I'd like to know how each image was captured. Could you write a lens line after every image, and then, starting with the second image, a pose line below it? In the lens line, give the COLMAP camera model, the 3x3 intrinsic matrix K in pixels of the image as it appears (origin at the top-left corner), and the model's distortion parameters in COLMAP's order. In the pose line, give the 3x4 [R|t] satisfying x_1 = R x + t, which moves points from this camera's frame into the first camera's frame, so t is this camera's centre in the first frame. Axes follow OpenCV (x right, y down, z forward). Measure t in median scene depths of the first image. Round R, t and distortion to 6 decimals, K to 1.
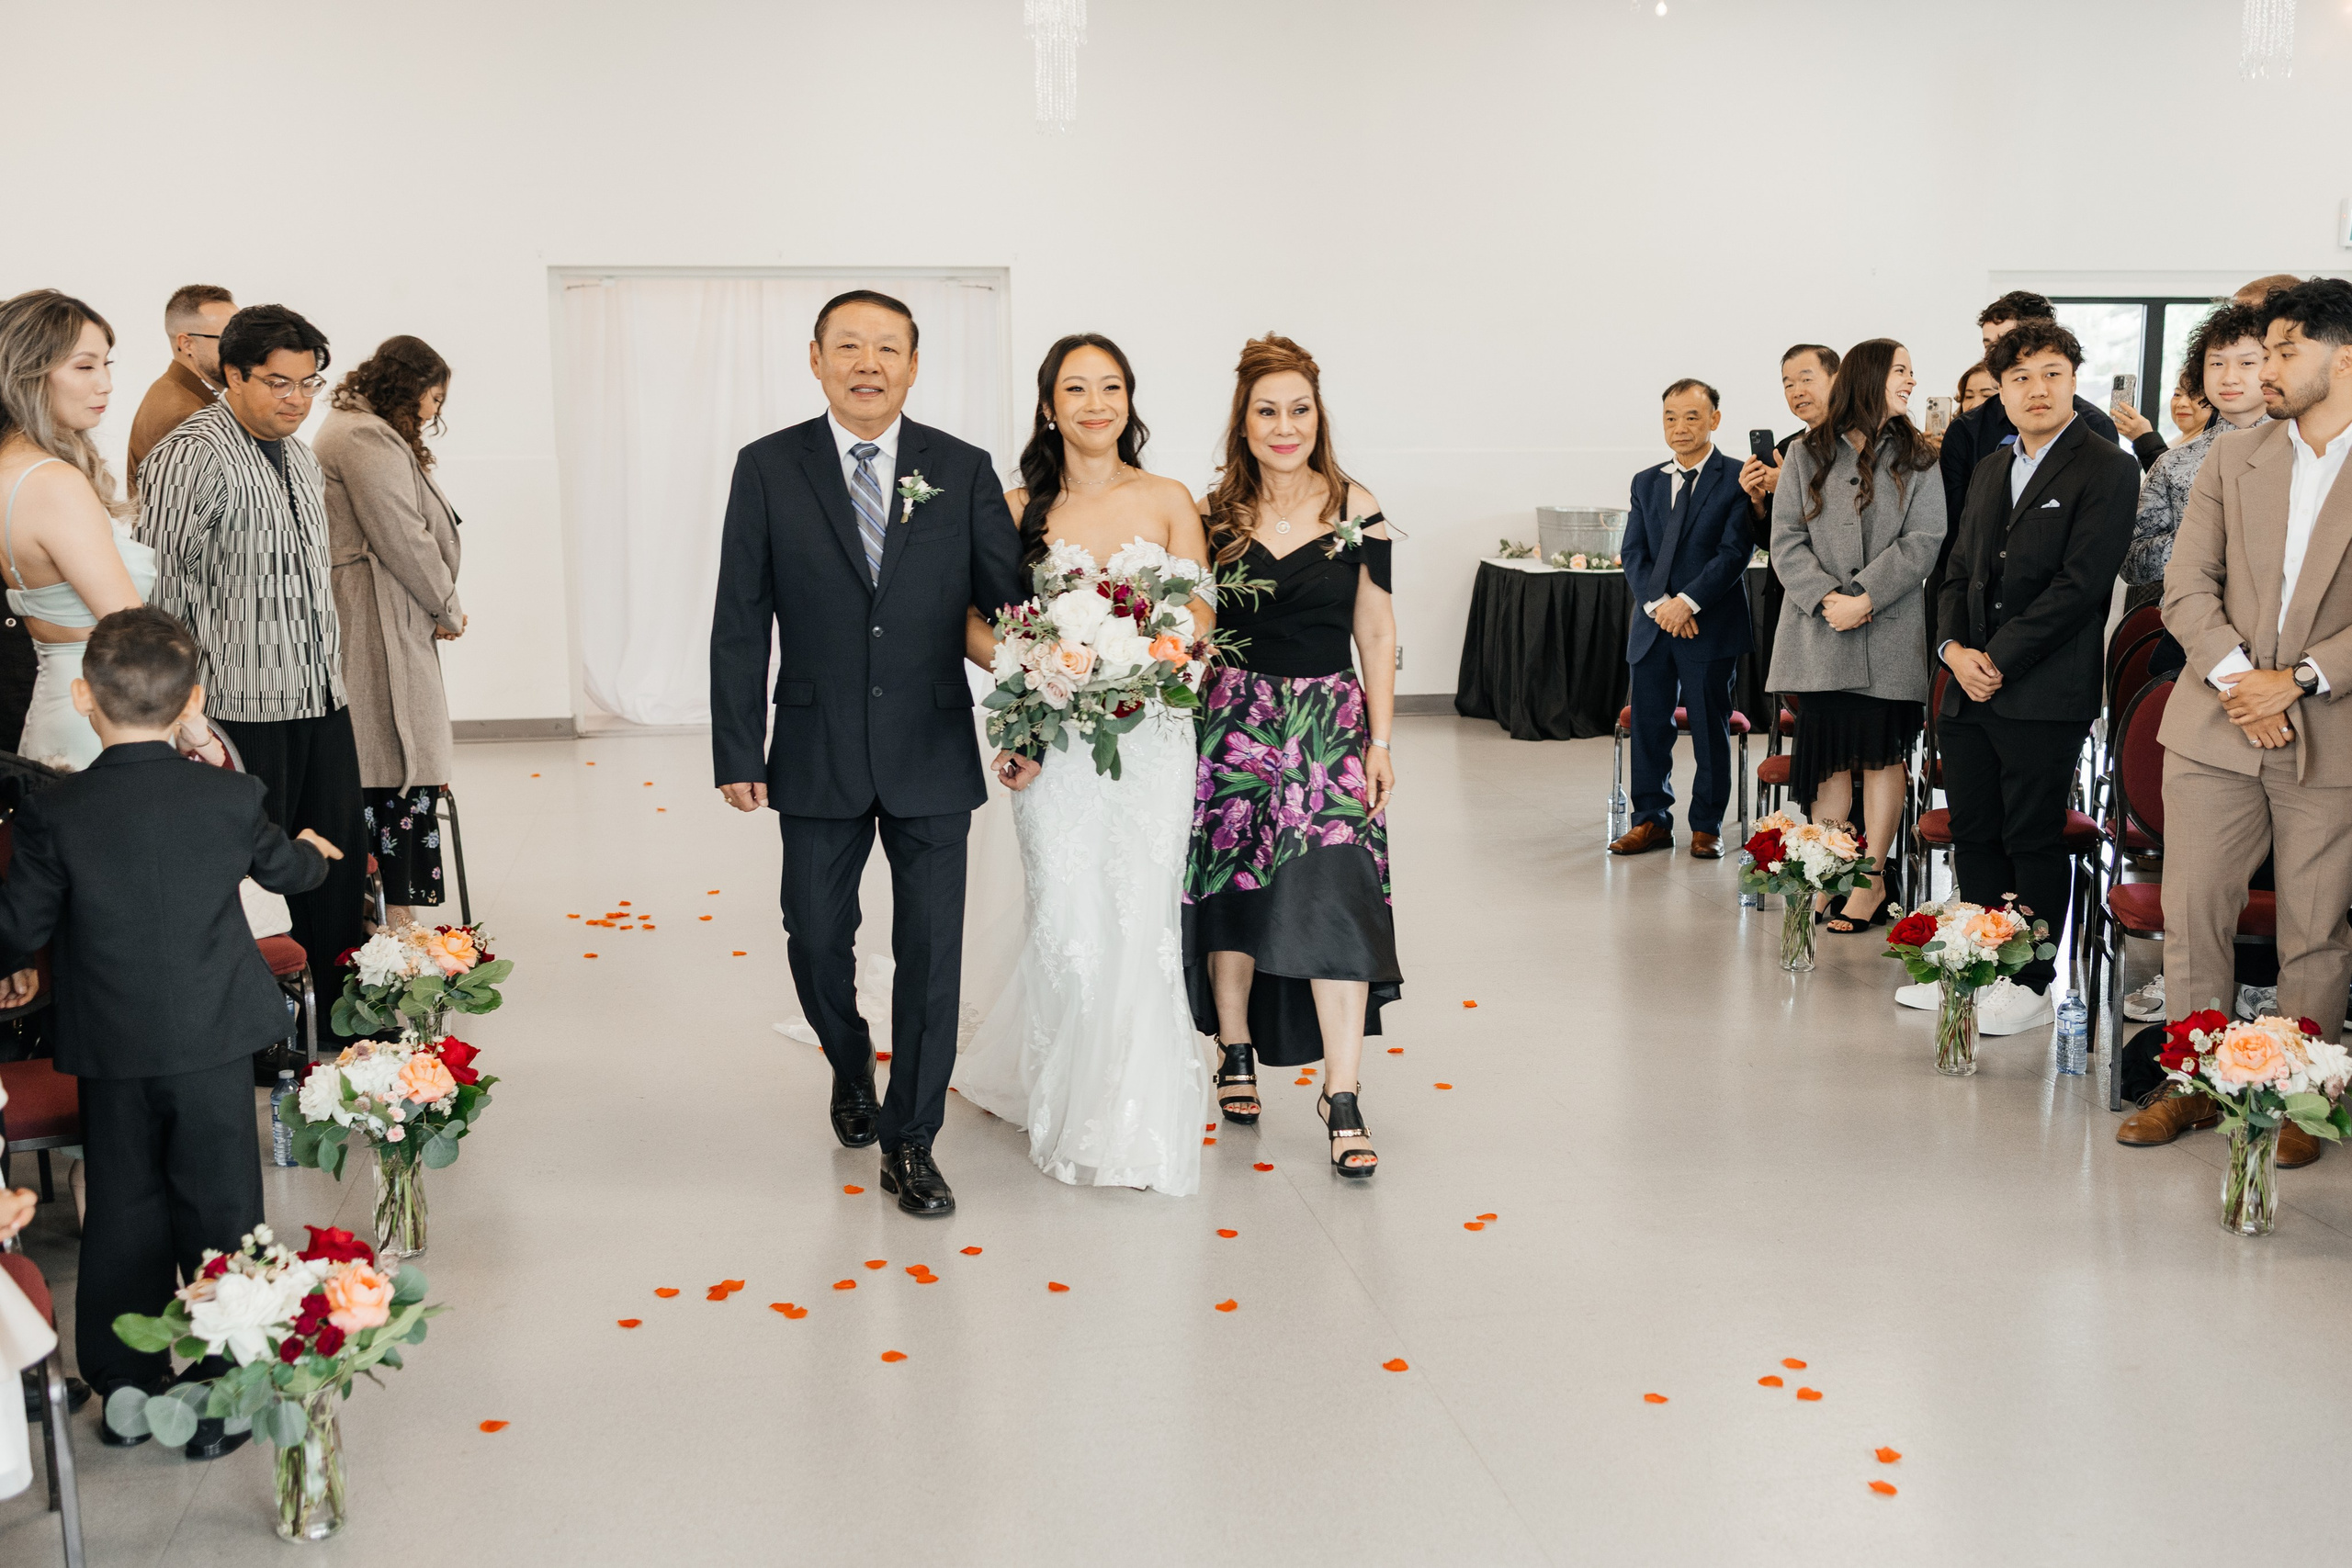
lens RADIAL K [[2328.3, 0, 1165.7], [0, 2328.3, 782.4], [0, 0, 1]] dist [-0.000760, 0.004877]
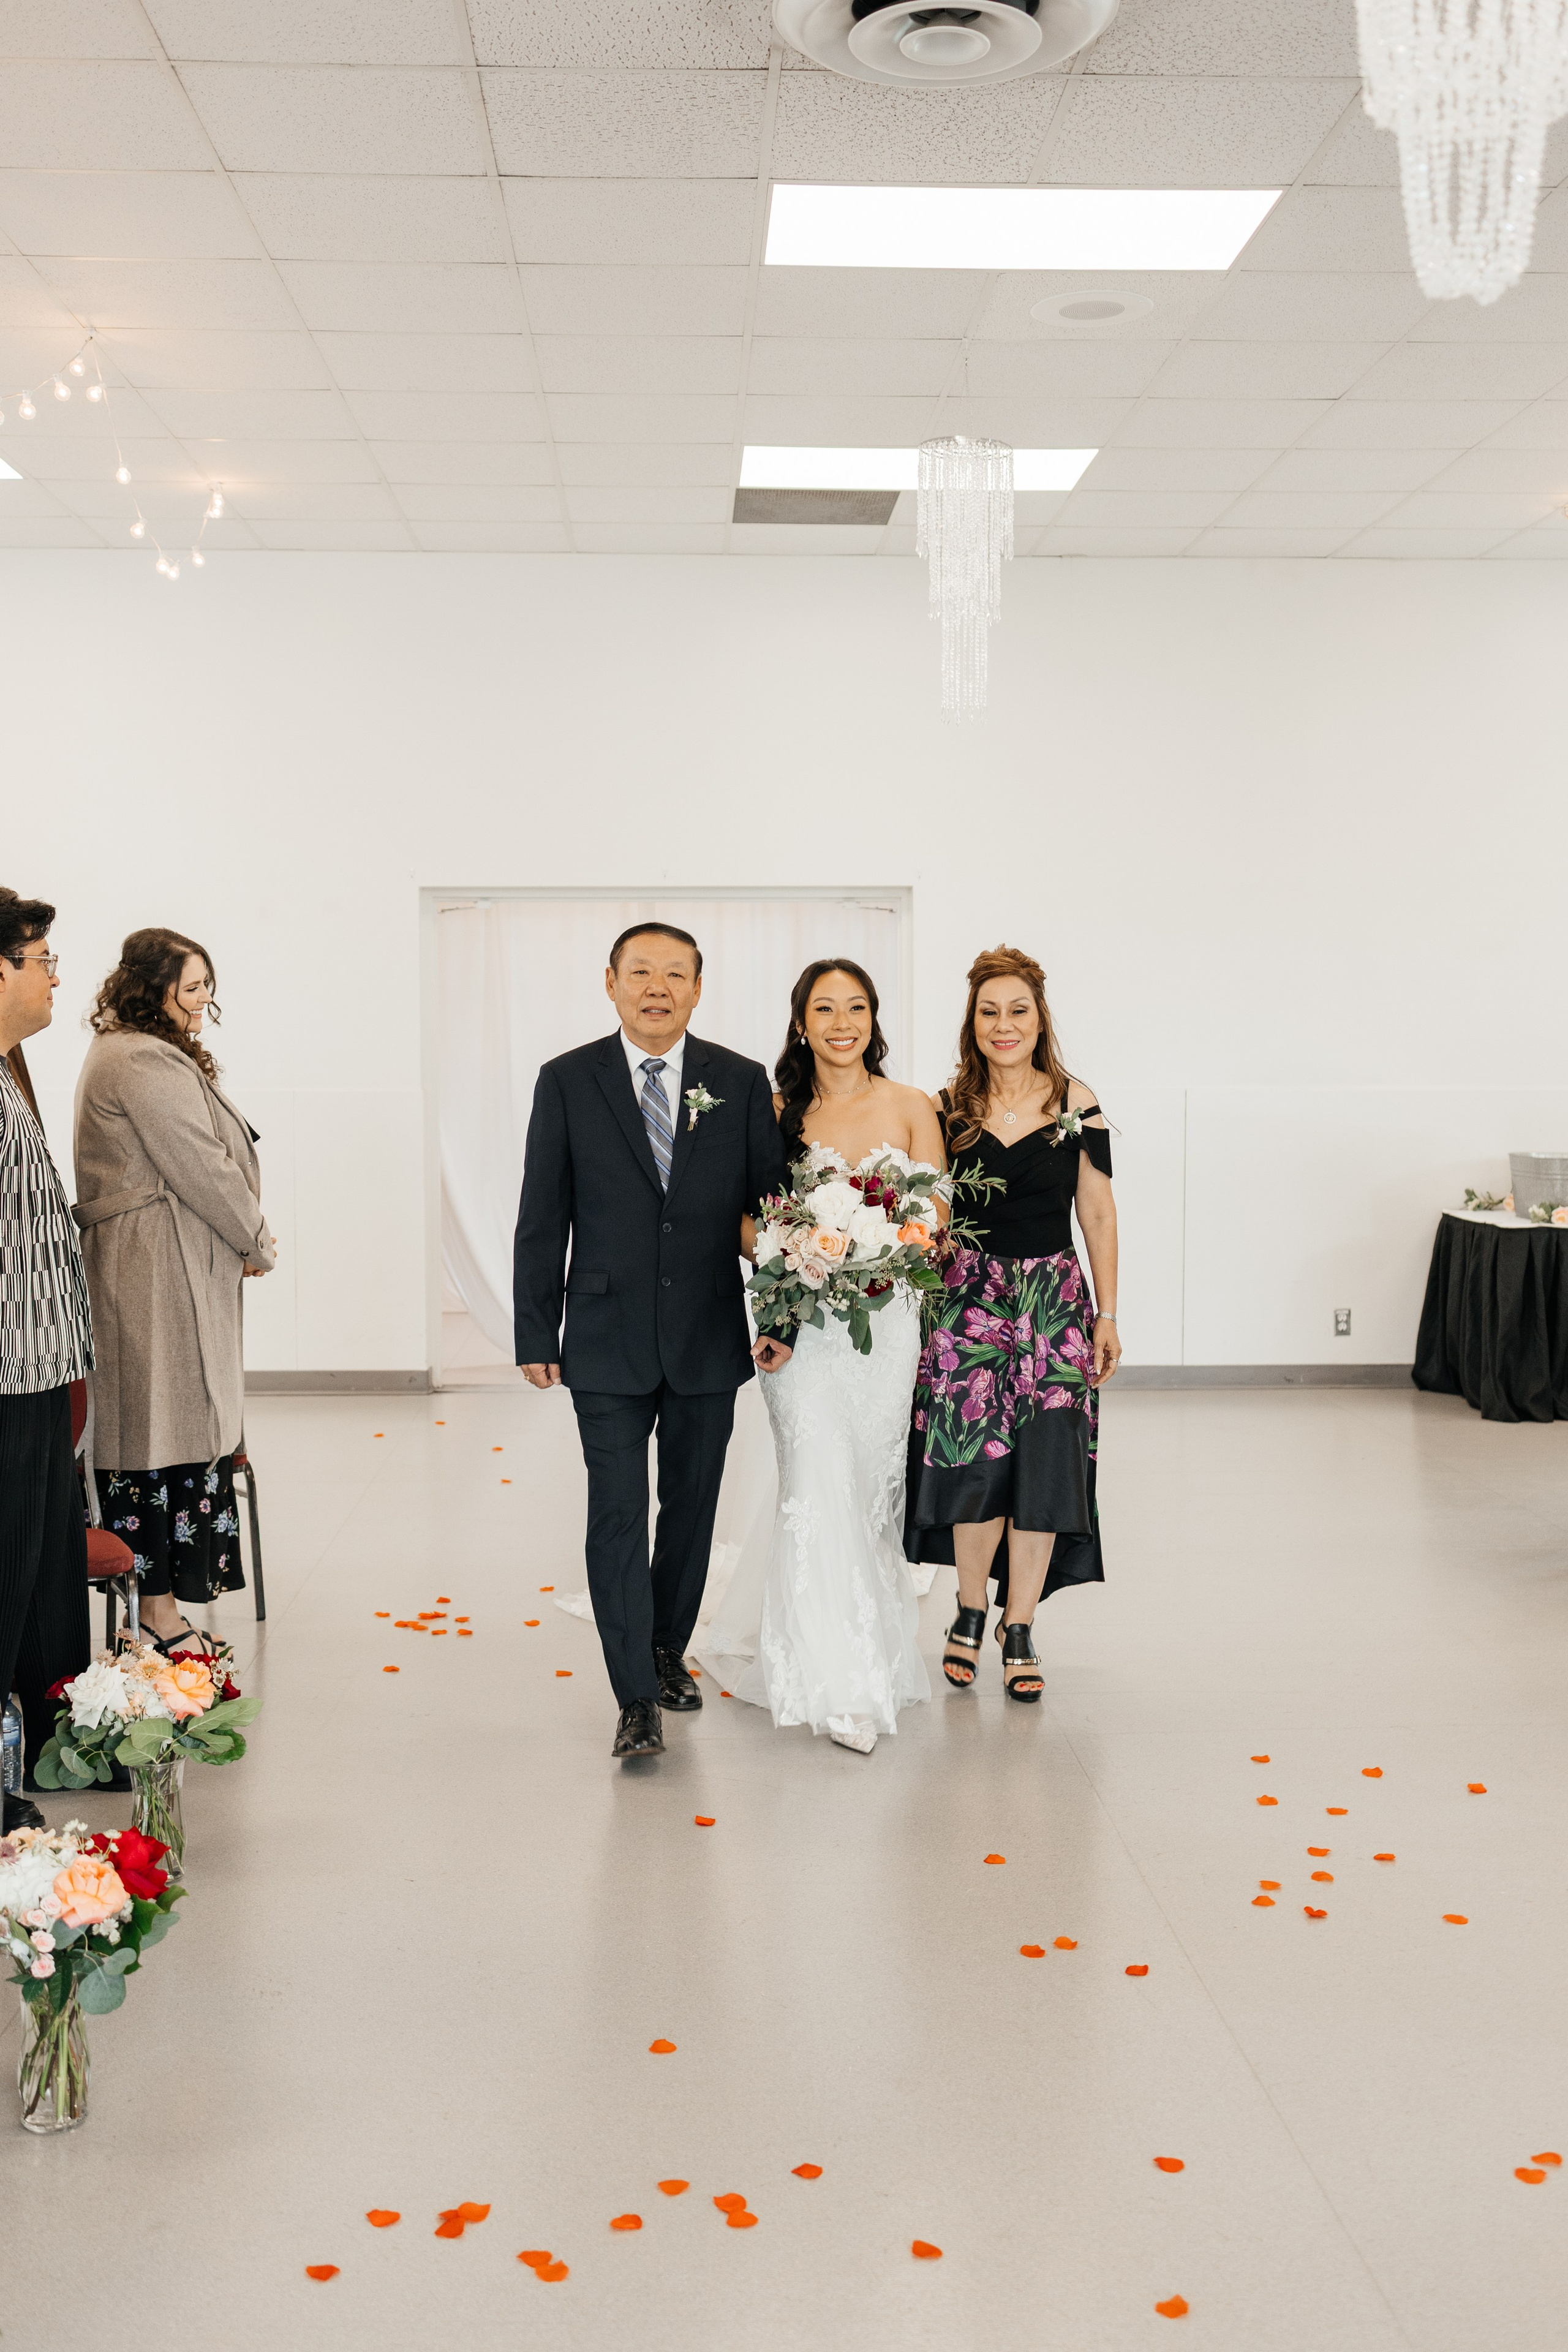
lens RADIAL K [[2328.5, 0, 792.2], [0, 2328.5, 1186.8], [0, 0, 1]] dist [-0.000760, 0.004877]
pose [[0.992553, 0.011644, -0.121255, -0.003475], [-0.023940, 0.994654, -0.100454, -0.020202], [0.119437, 0.102608, 0.987525, 0.189647]]
